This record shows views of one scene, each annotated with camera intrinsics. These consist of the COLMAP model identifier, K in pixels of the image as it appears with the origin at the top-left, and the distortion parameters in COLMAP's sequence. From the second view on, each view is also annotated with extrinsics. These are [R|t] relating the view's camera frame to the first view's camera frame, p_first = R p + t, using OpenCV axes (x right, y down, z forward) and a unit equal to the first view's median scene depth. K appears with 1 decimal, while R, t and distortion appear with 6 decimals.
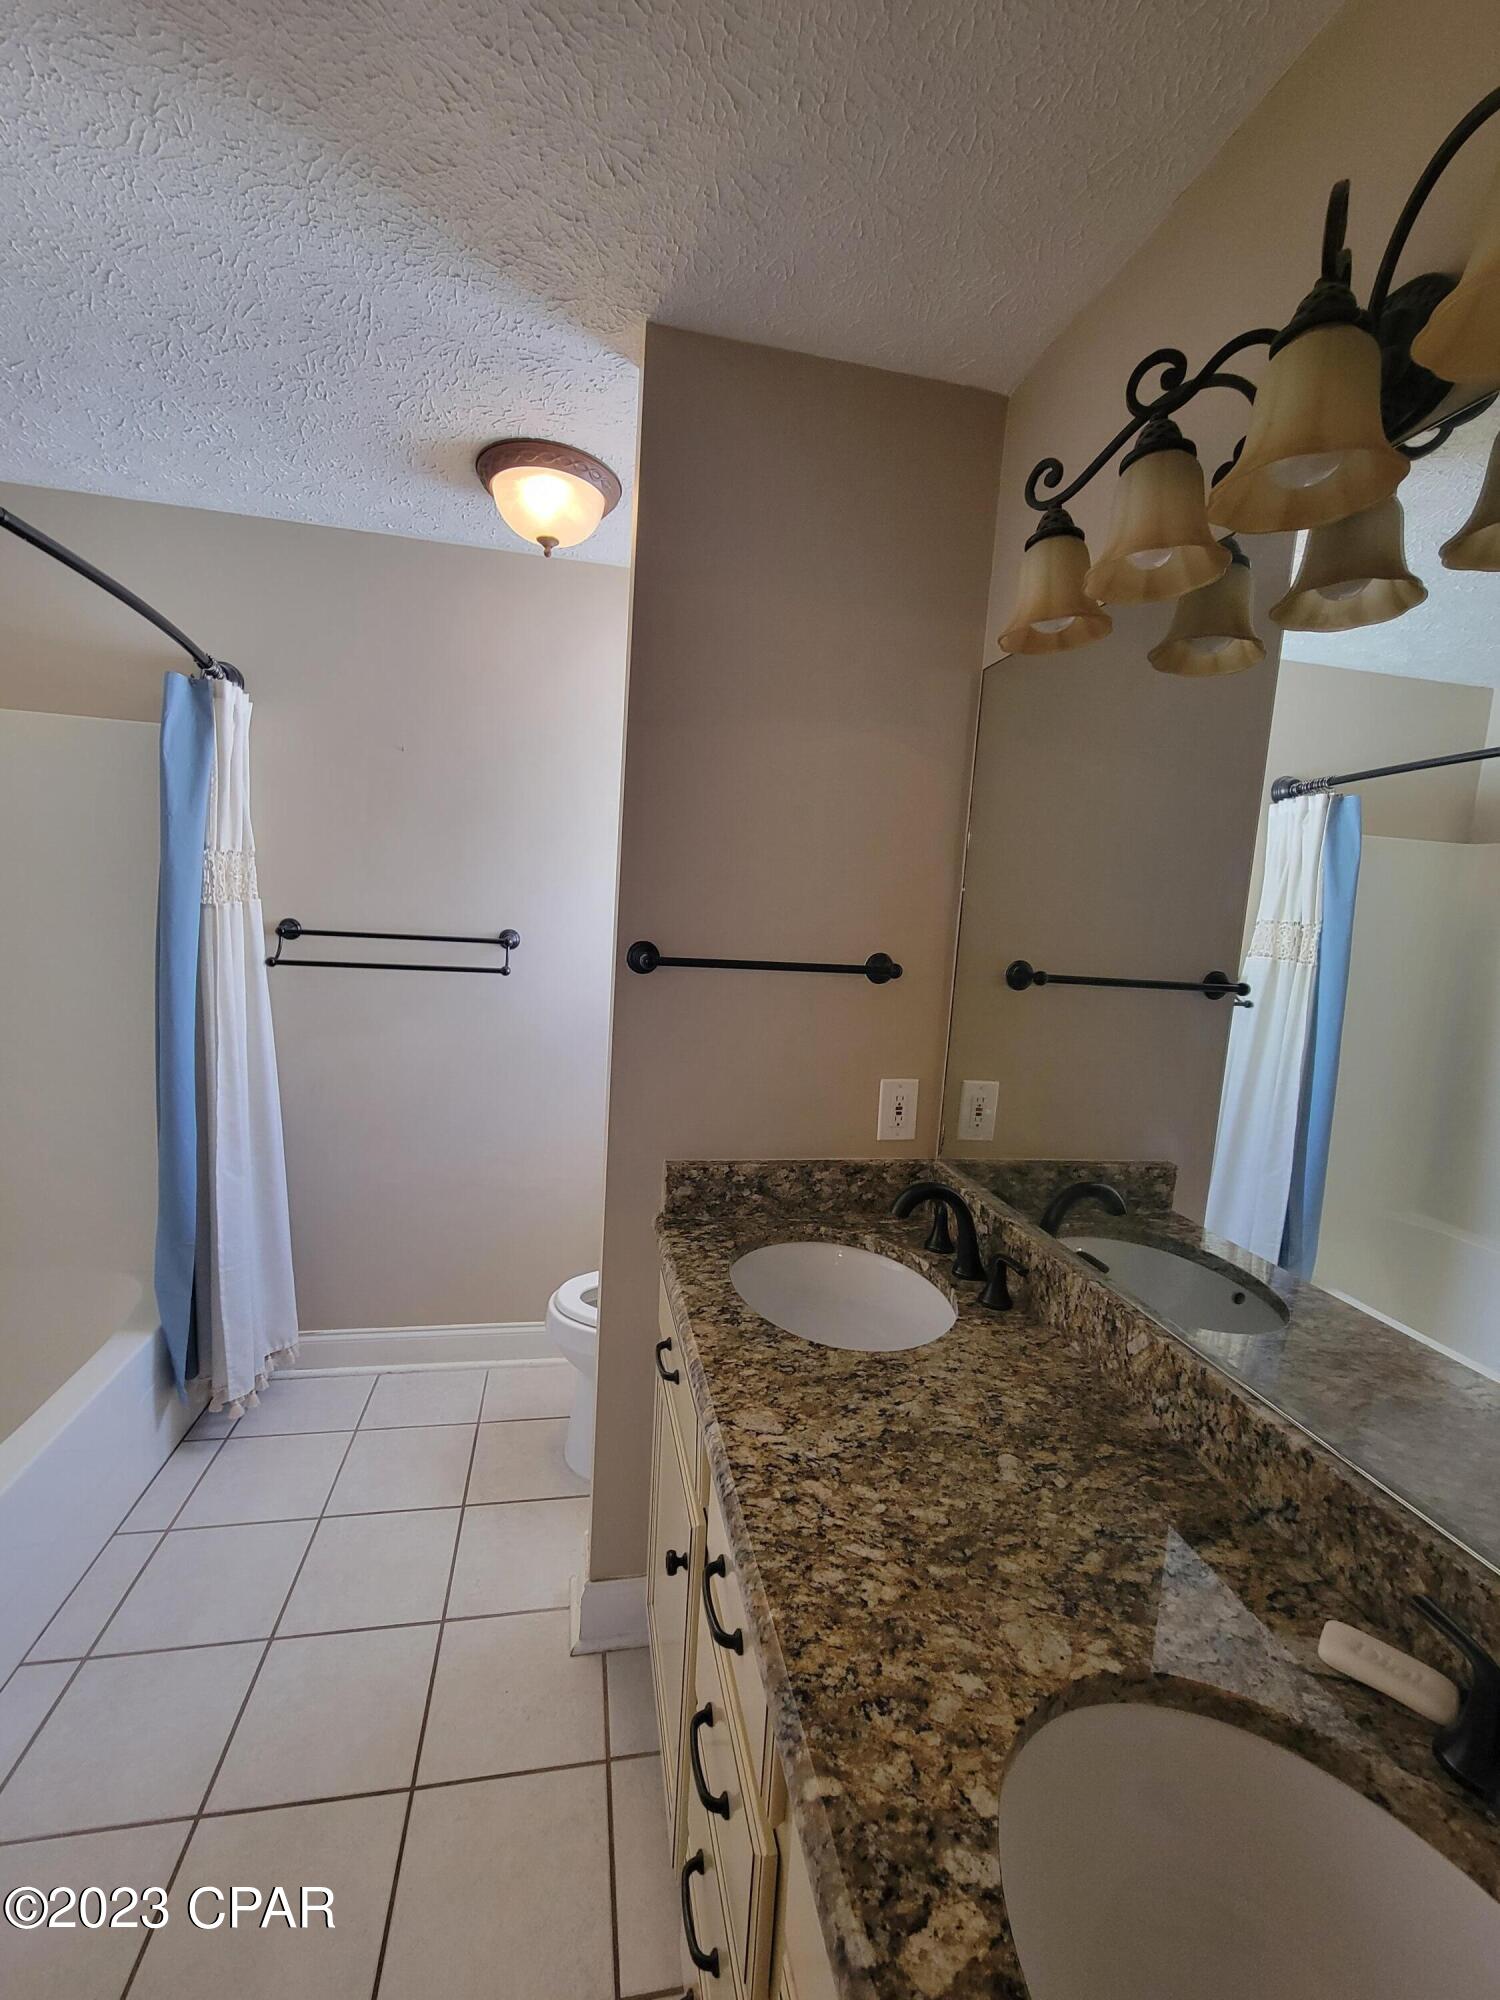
lens RADIAL K [[820.2, 0, 734.1], [0, 820.2, 999.4], [0, 0, 1]] dist [0.003502, -0.002769]
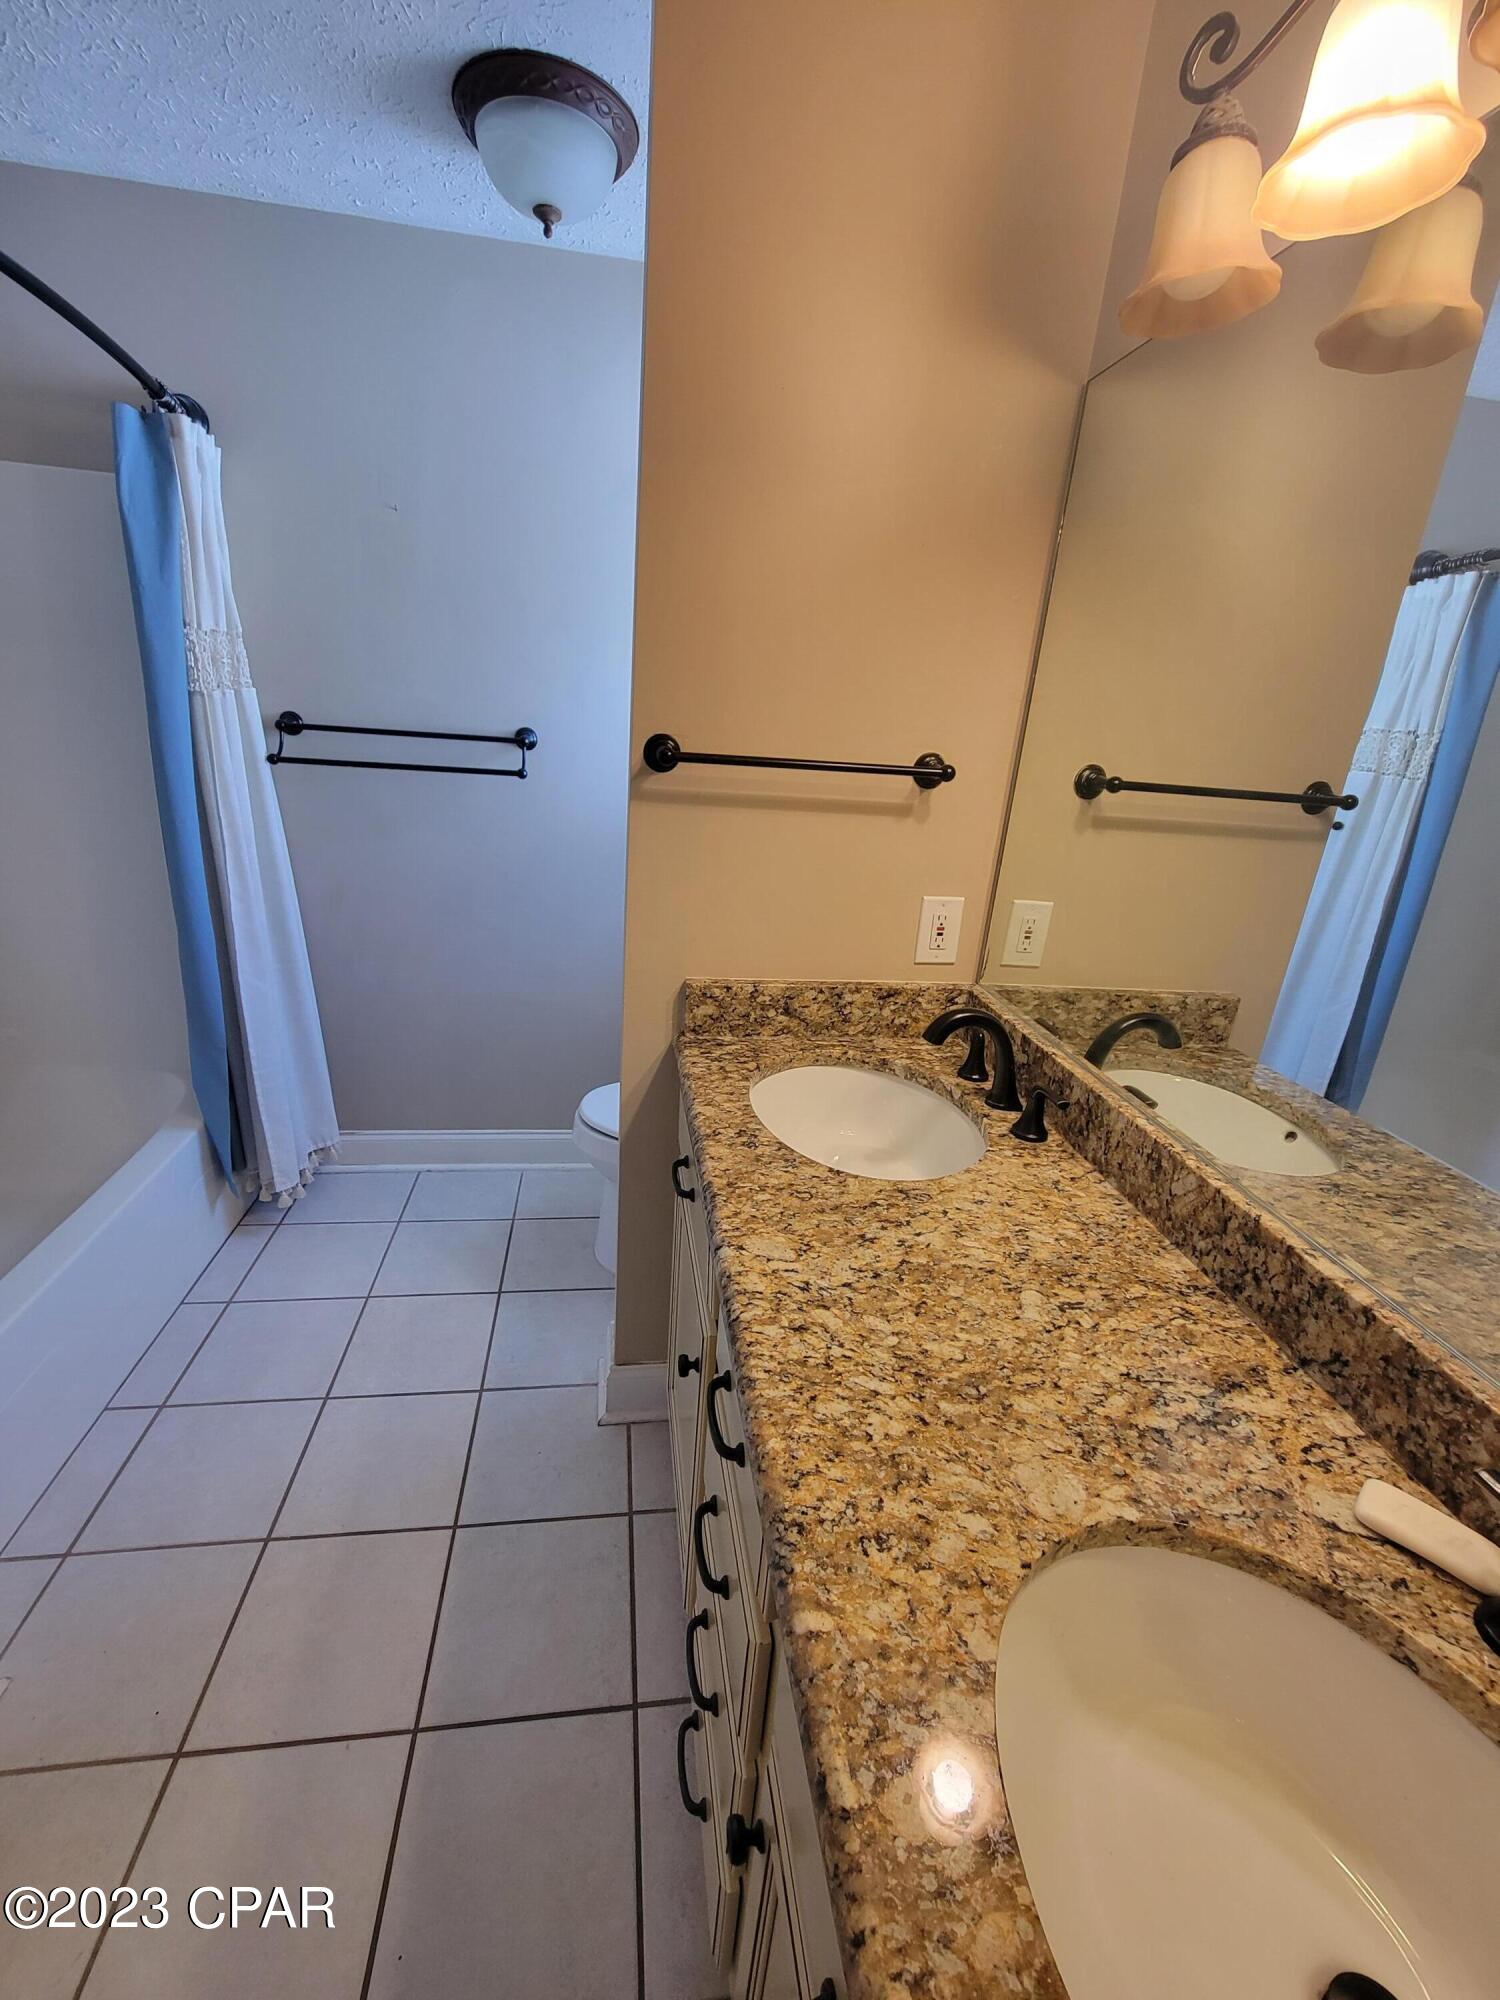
lens RADIAL K [[820.2, 0, 734.0], [0, 820.2, 1002.1], [0, 0, 1]] dist [0.003502, -0.002769]
pose [[0.998615, 0.027186, -0.045041, 0.019583], [-0.016693, 0.975634, 0.218770, 0.022811], [0.049891, -0.217715, 0.974736, 0.109463]]
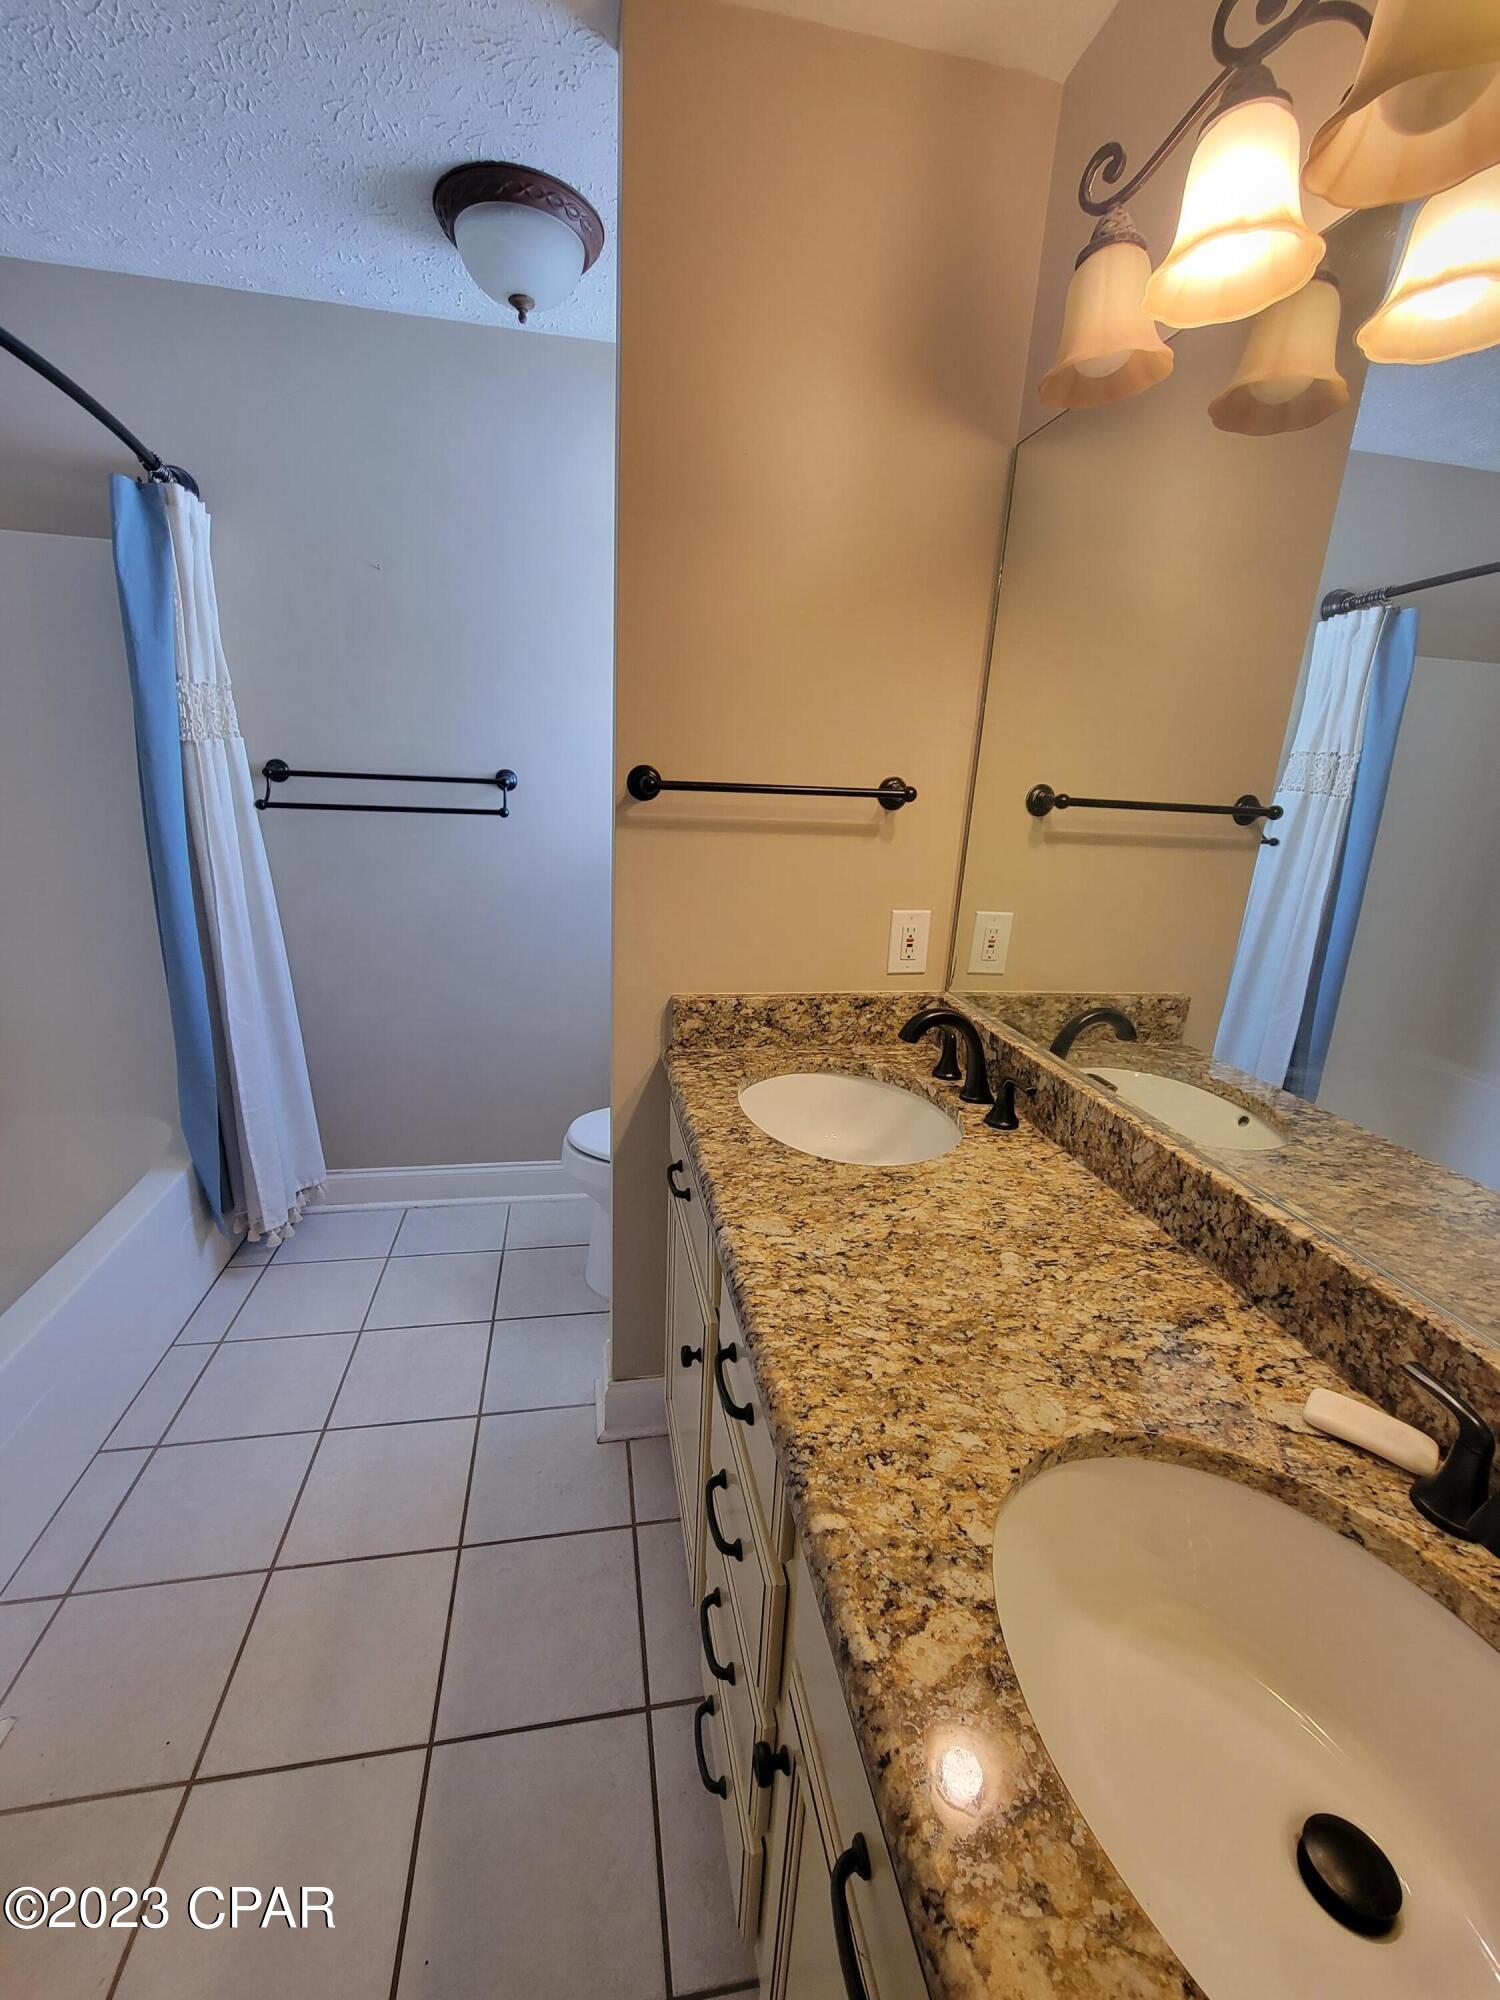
lens RADIAL K [[820.2, 0, 734.3], [0, 820.2, 1000.7], [0, 0, 1]] dist [0.003502, -0.002769]
pose [[0.999882, -0.010440, -0.011288, 0.002235], [0.012170, 0.986041, 0.166059, 0.056459], [0.009396, -0.166177, 0.986051, 0.029689]]
